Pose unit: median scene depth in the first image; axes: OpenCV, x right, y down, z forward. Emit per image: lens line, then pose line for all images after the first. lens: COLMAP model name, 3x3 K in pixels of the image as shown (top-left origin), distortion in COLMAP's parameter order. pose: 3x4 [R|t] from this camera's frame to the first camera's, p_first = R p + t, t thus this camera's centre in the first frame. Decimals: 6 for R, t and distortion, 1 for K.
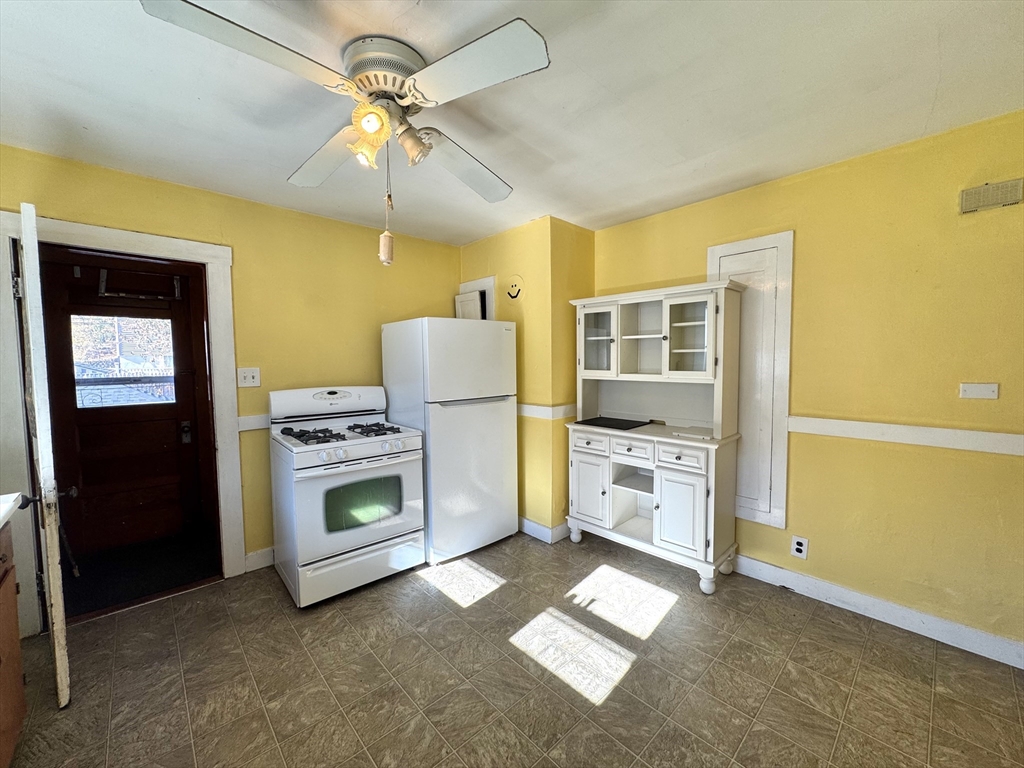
lens RADIAL K [[406.3, 0, 512.5], [0, 406.3, 346.1], [0, 0, 1]] dist [0.001305, -0.000186]
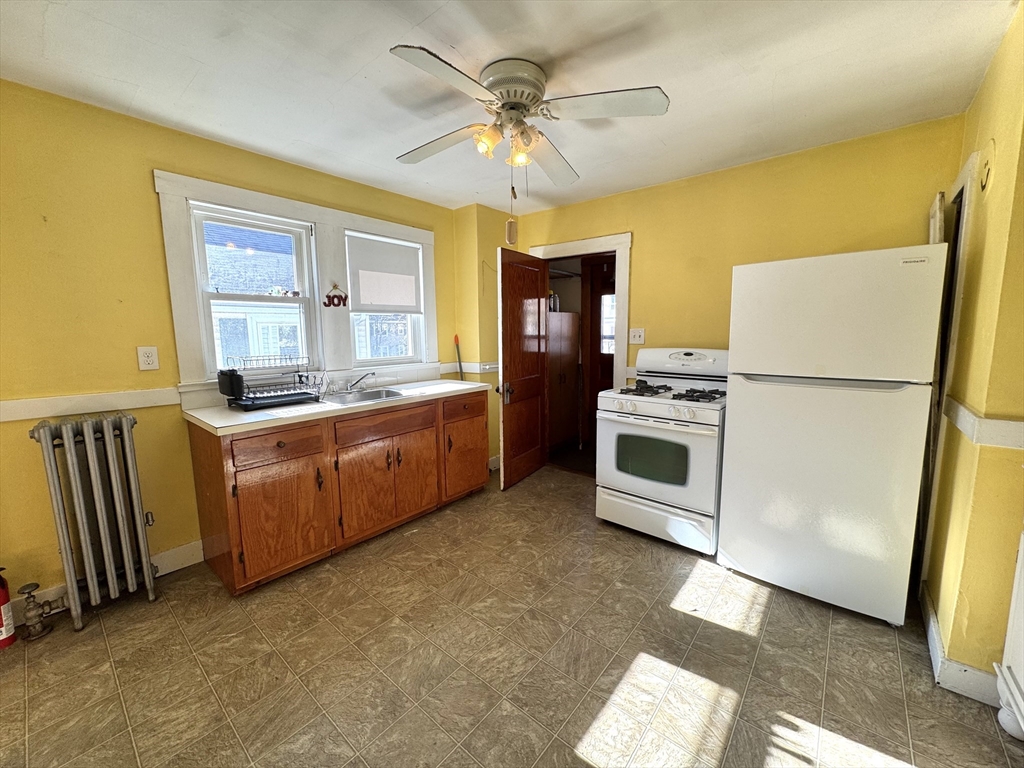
lens RADIAL K [[406.1, 0, 509.5], [0, 406.1, 380.5], [0, 0, 1]] dist [-0.001063, -0.000378]
pose [[0.118054, 0.129247, -0.984560, 0.709627], [0.055341, 0.989096, 0.136478, 0.028716], [0.991464, -0.070598, 0.109614, 0.664332]]
